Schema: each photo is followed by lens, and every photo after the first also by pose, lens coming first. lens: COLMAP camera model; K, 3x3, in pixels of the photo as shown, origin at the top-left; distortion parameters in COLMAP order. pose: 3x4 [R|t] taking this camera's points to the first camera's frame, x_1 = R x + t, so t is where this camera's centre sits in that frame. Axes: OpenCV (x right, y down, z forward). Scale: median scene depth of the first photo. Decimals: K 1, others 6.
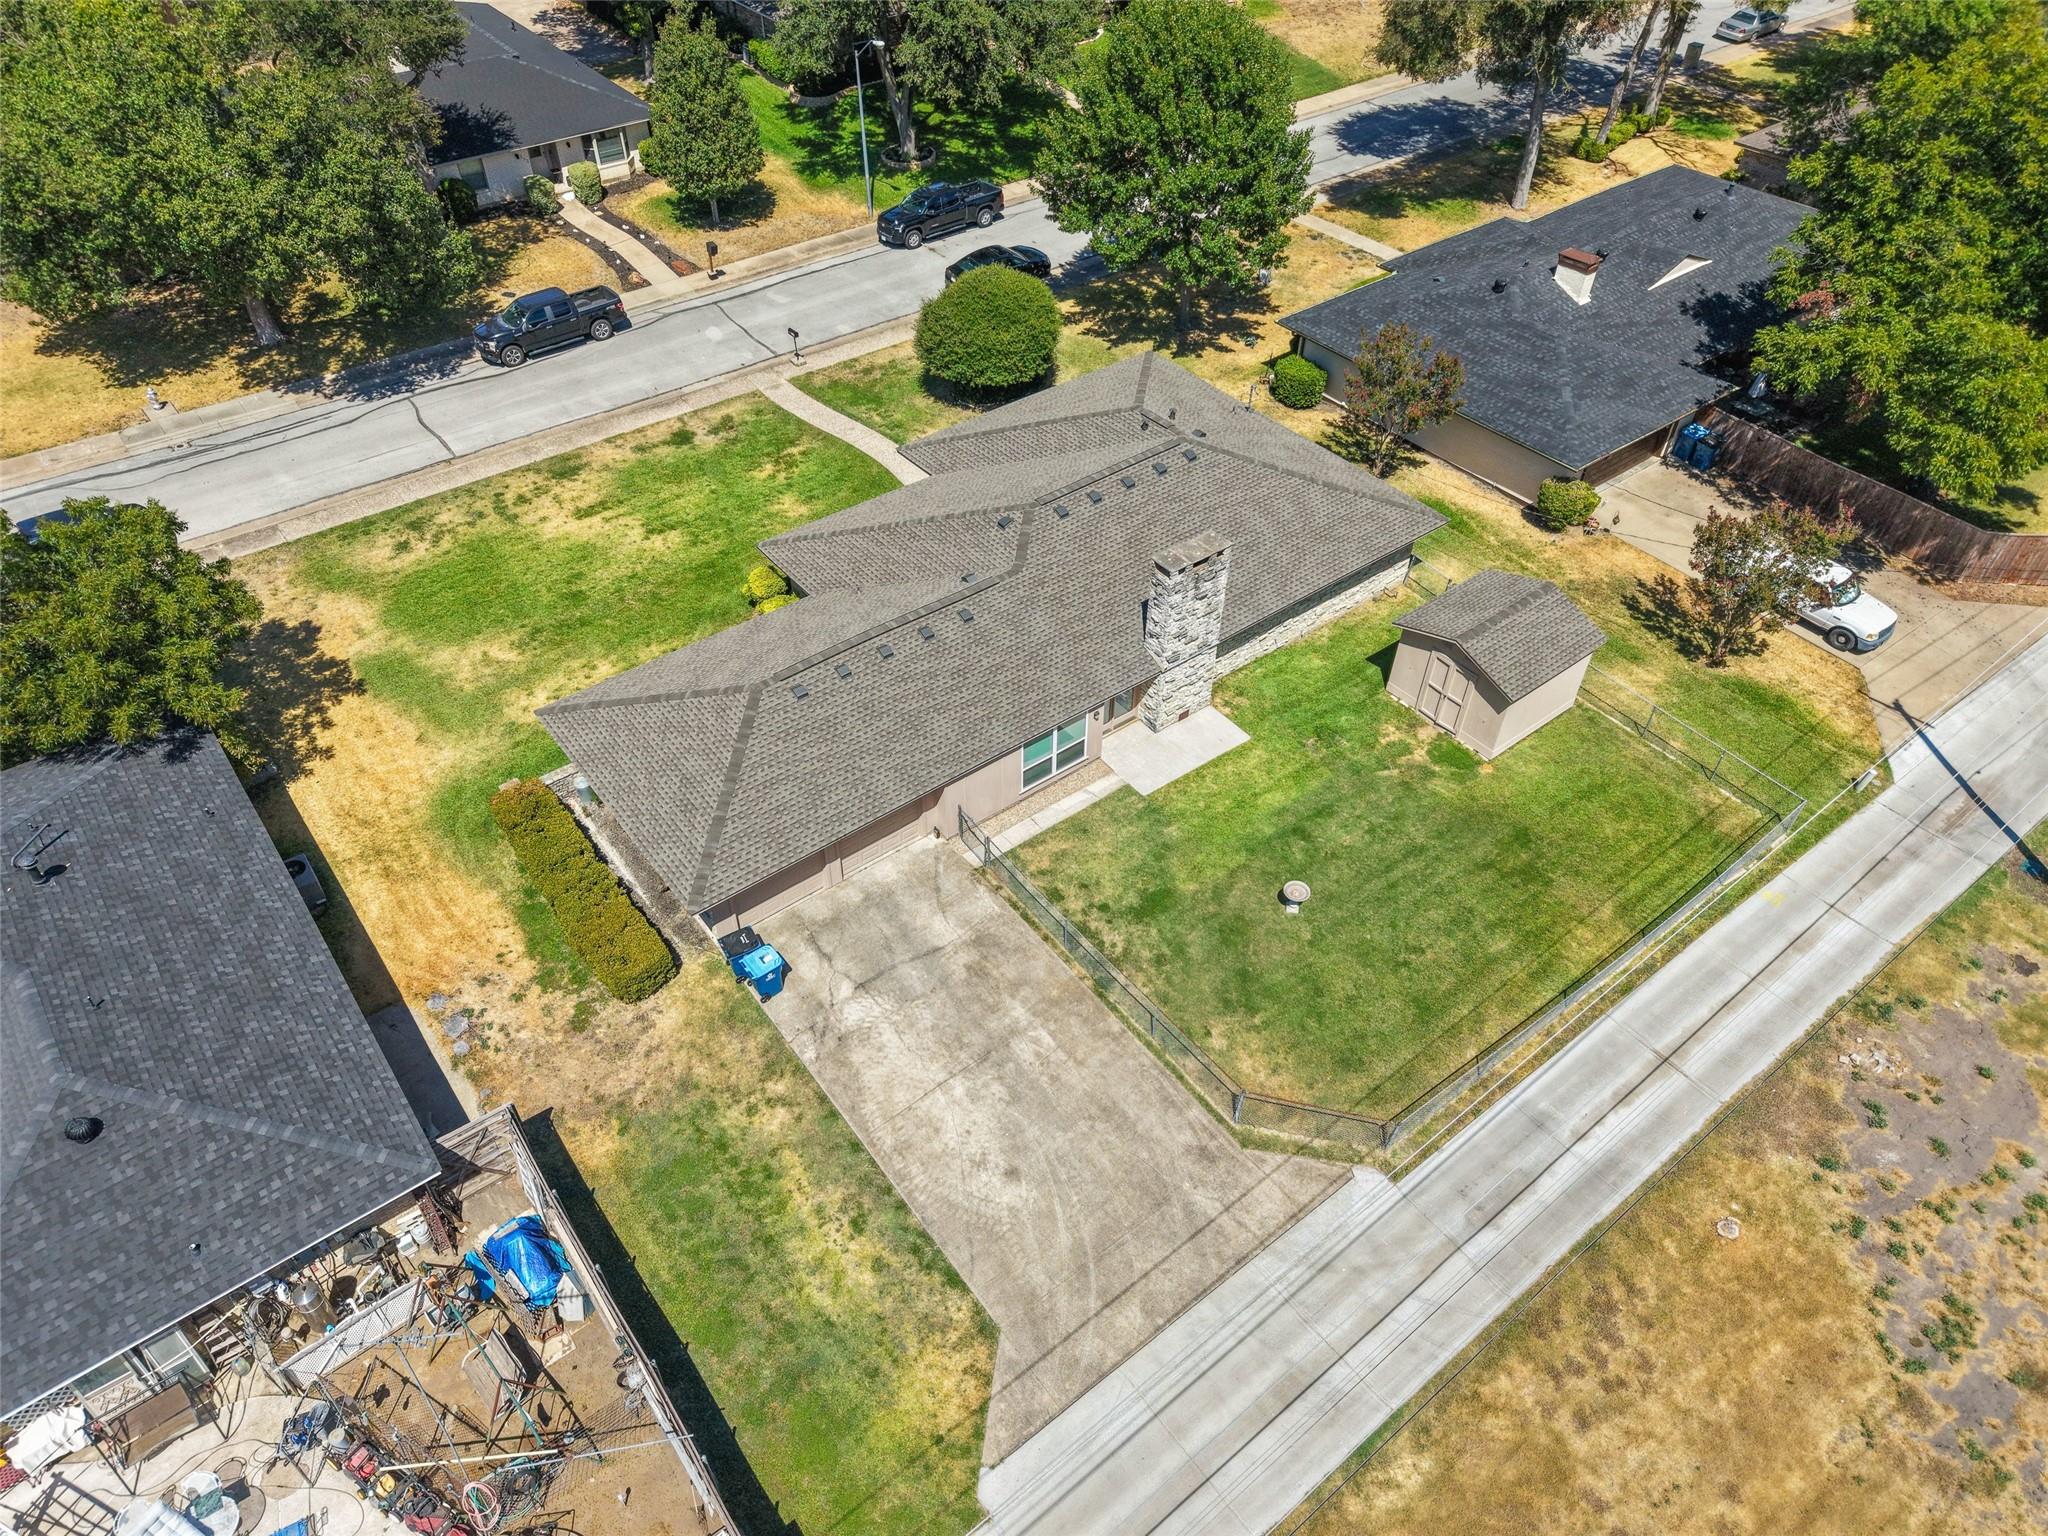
lens RADIAL K [[1362.6, 0, 1015.1], [0, 1362.6, 764.4], [0, 0, 1]] dist [0.049623, -0.017375]
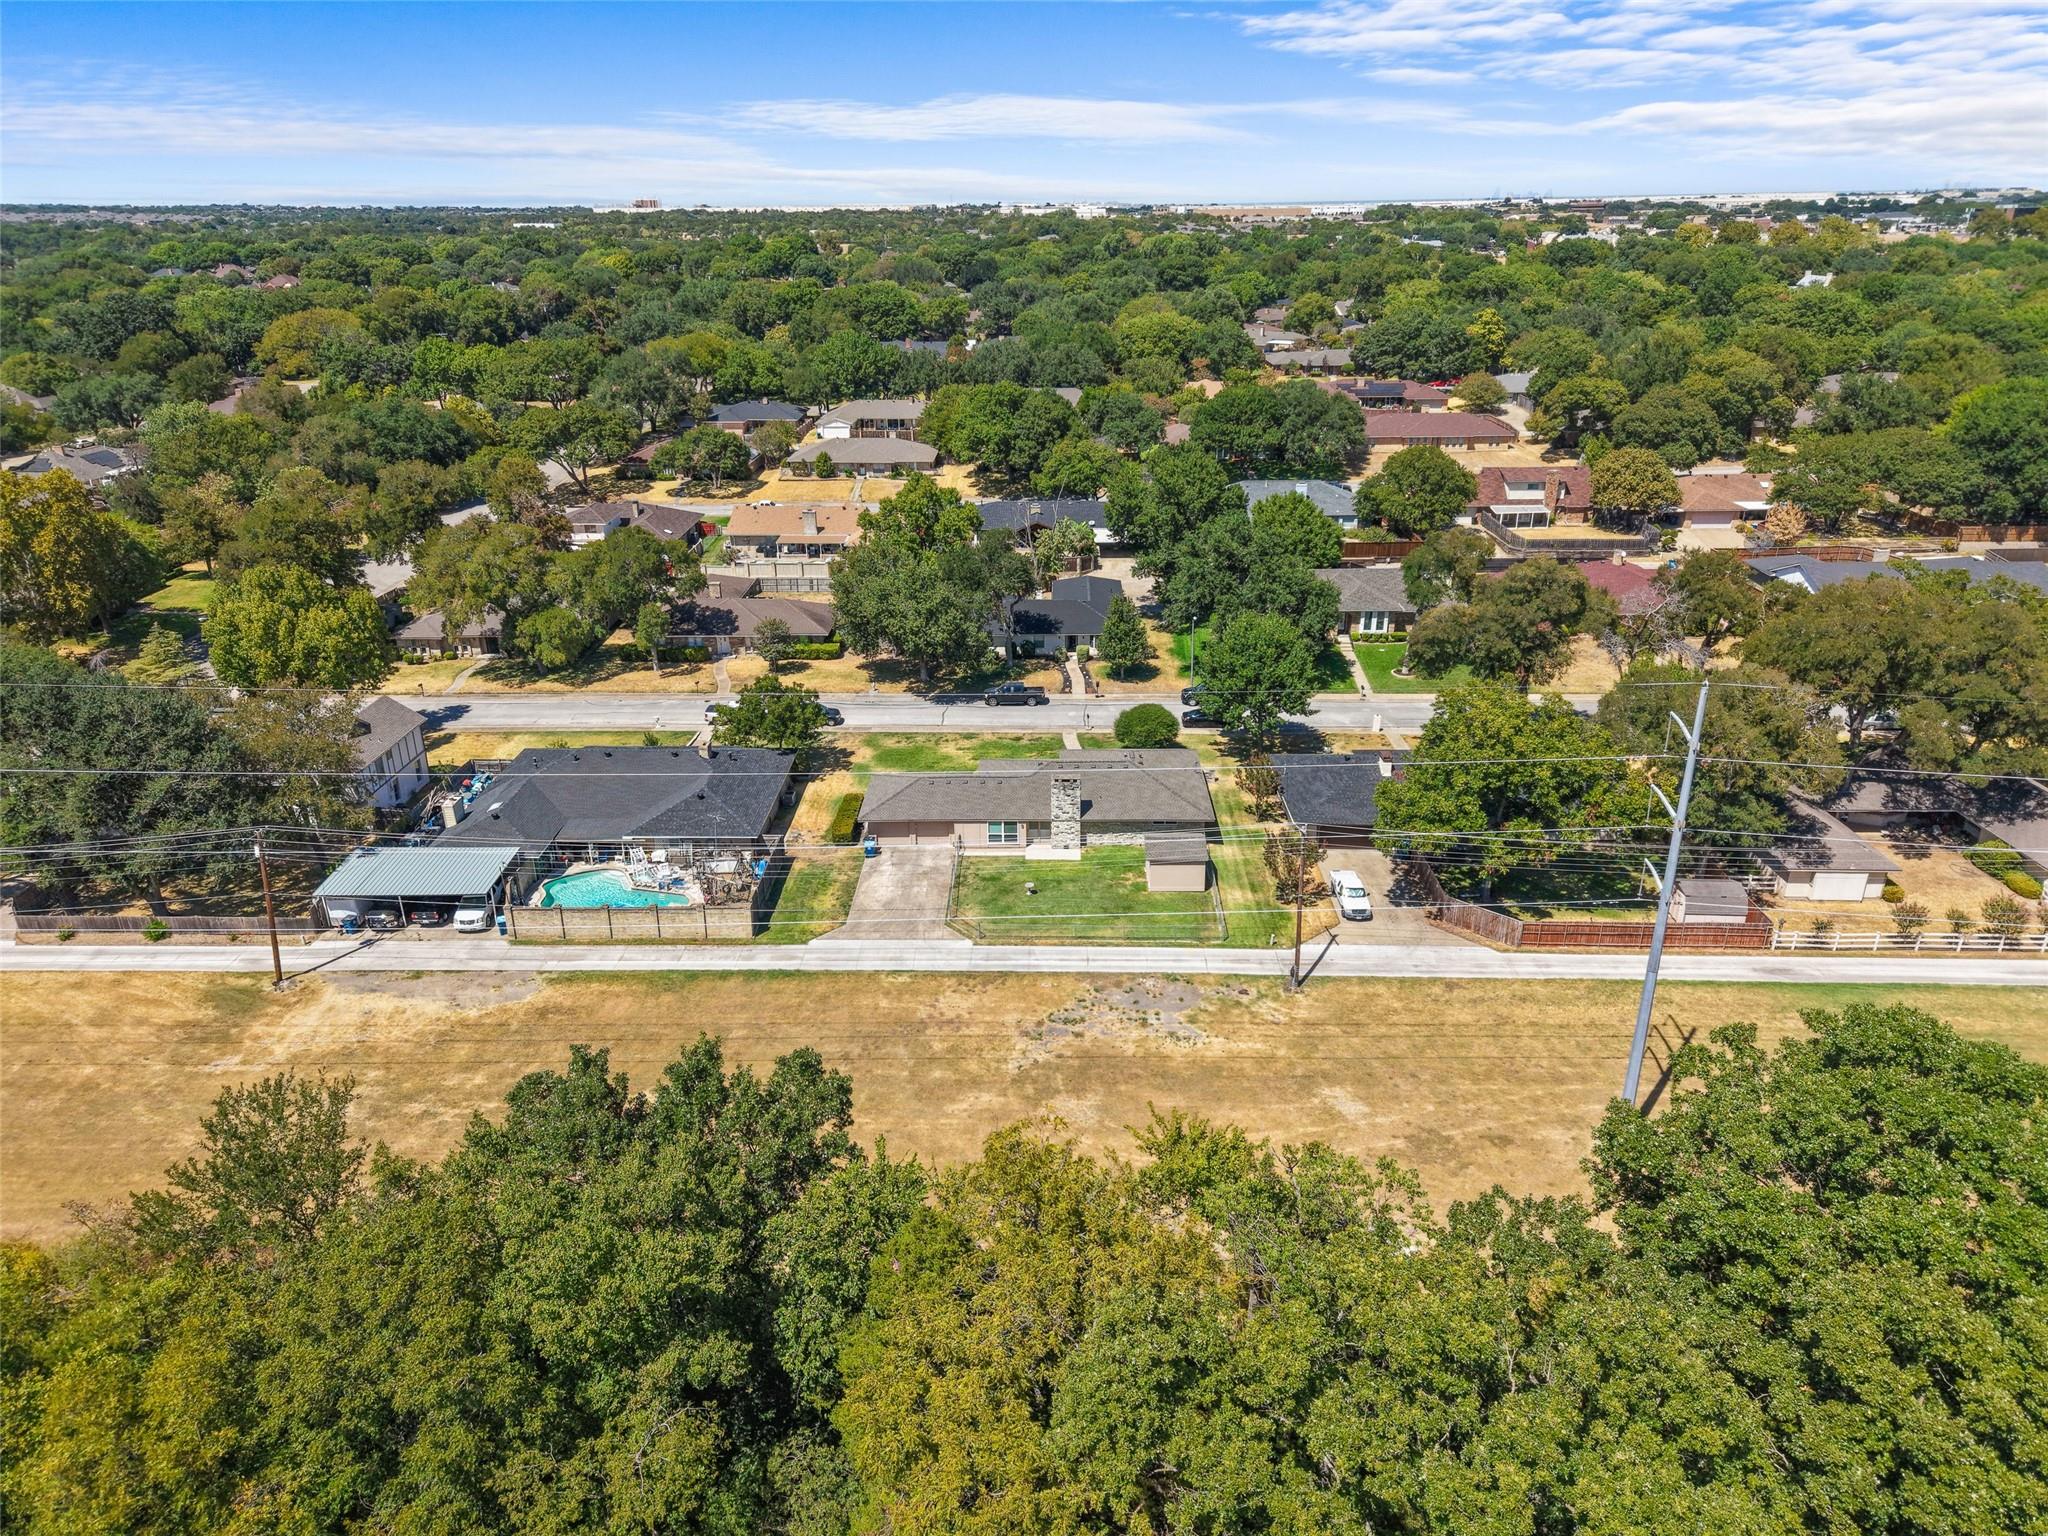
lens RADIAL K [[1362.6, 0, 1015.1], [0, 1362.6, 764.4], [0, 0, 1]] dist [0.049623, -0.017375]
pose [[0.772980, 0.223710, -0.593680, 1.402487], [-0.427773, 0.874837, -0.227312, 0.412364], [0.468521, 0.429668, 0.771929, -0.986700]]
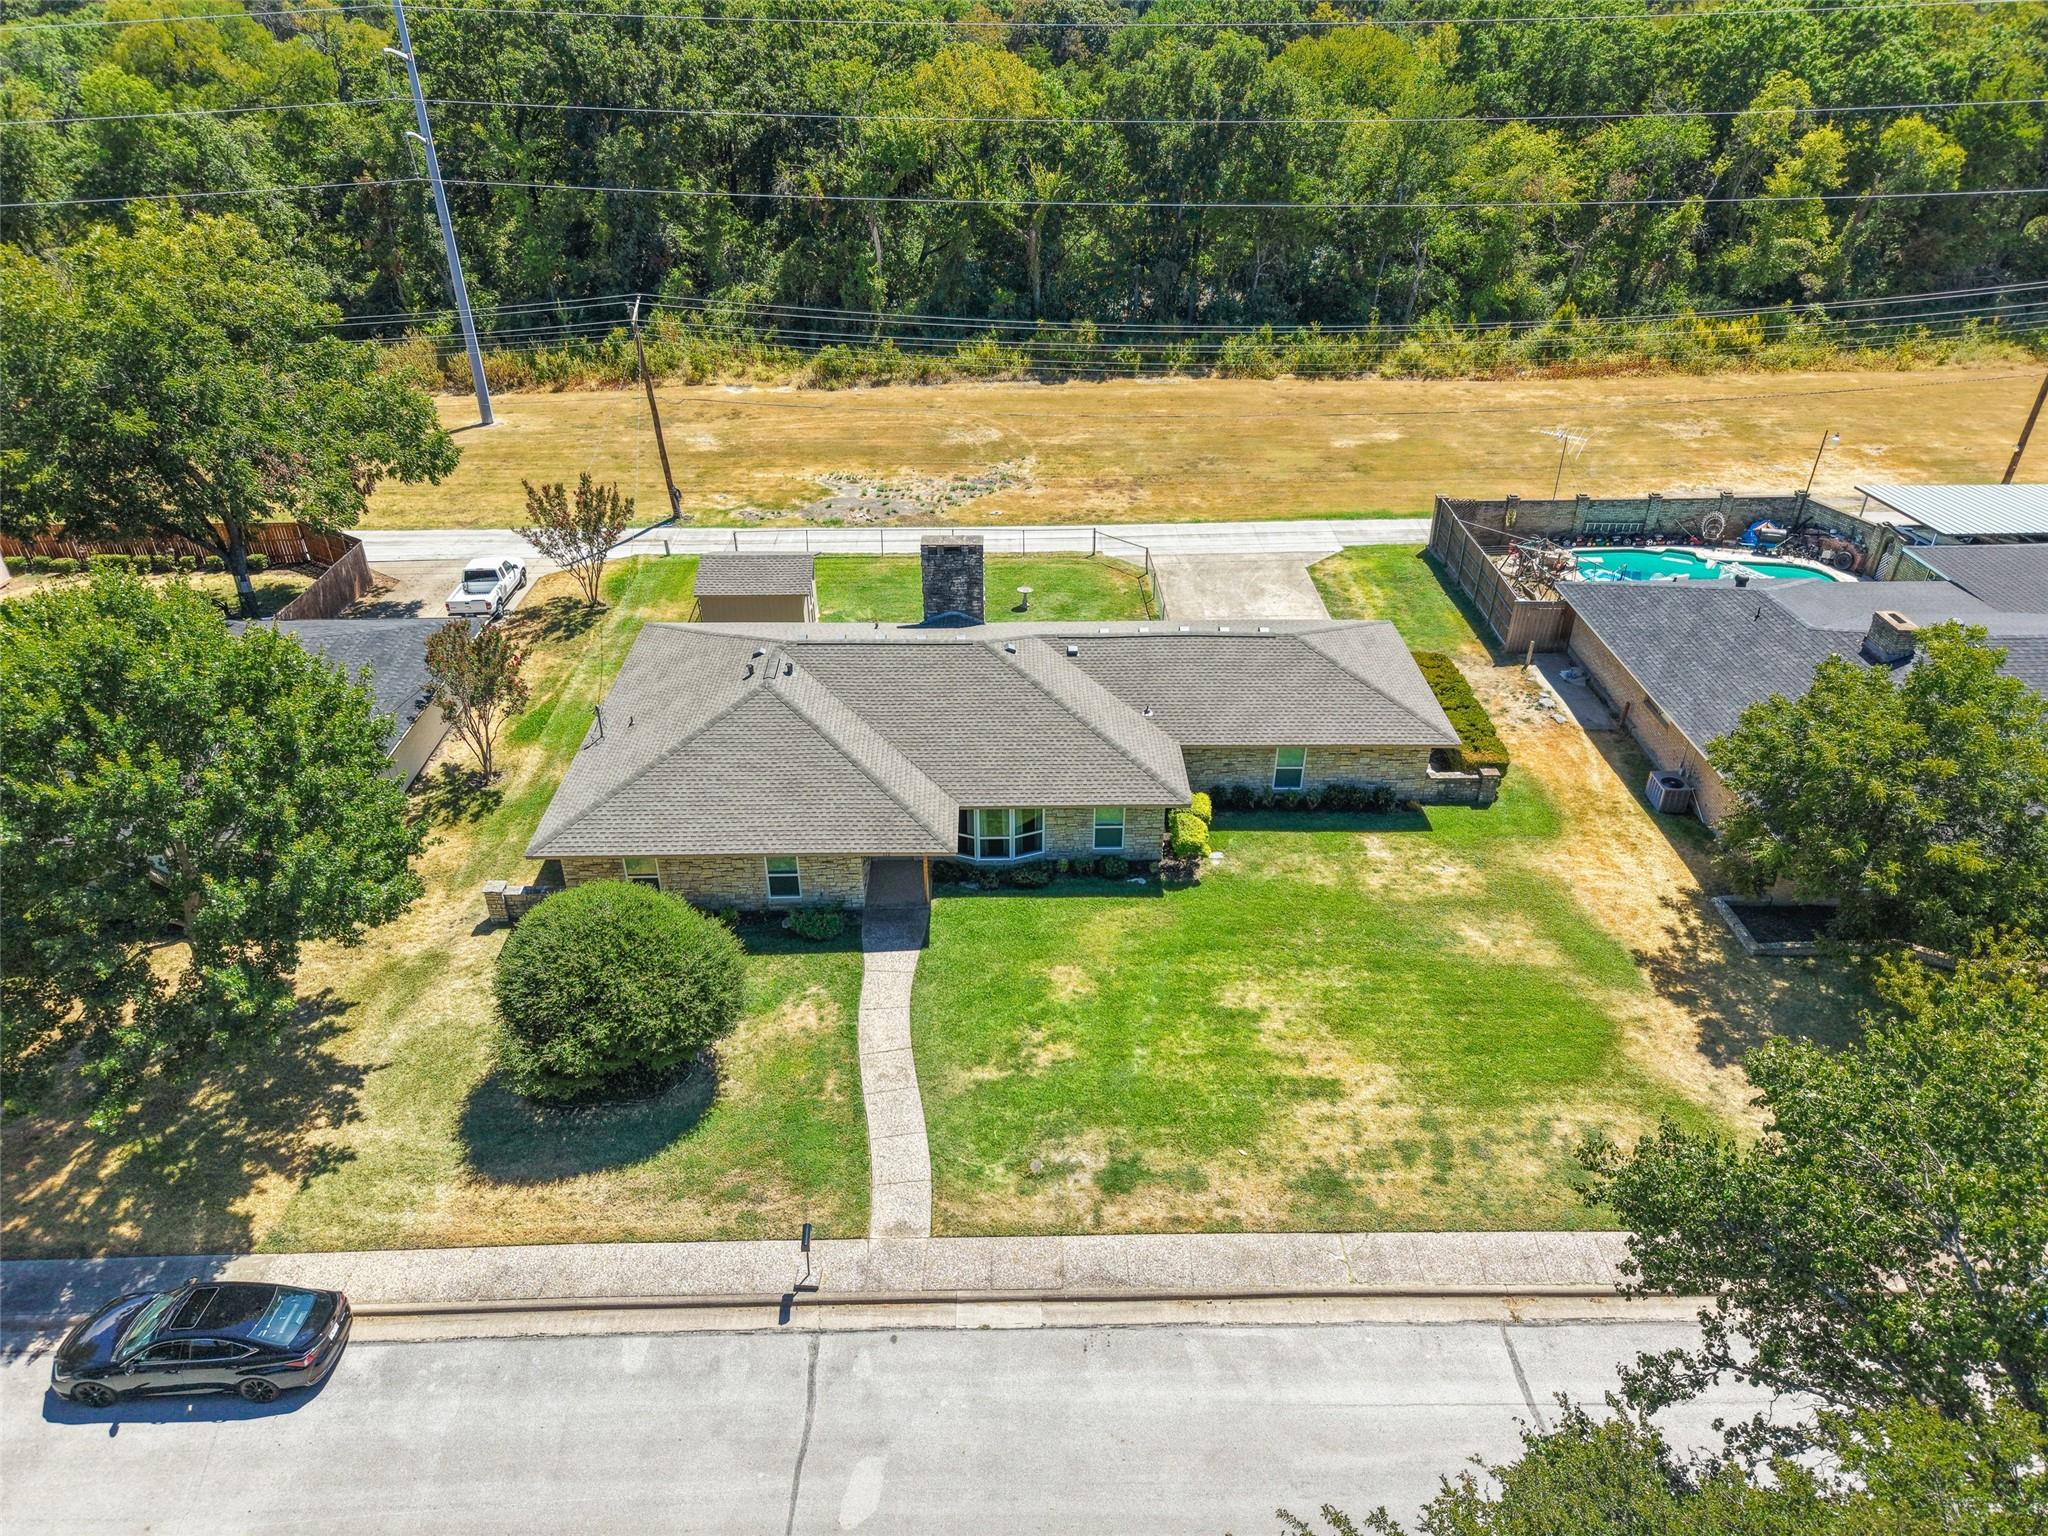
lens RADIAL K [[1362.6, 0, 1015.1], [0, 1362.6, 764.4], [0, 0, 1]] dist [0.049623, -0.017375]
pose [[-0.801678, -0.311680, 0.510067, -0.545243], [0.413696, 0.326636, 0.849803, -0.983795], [-0.431473, 0.892281, -0.132916, 1.134498]]
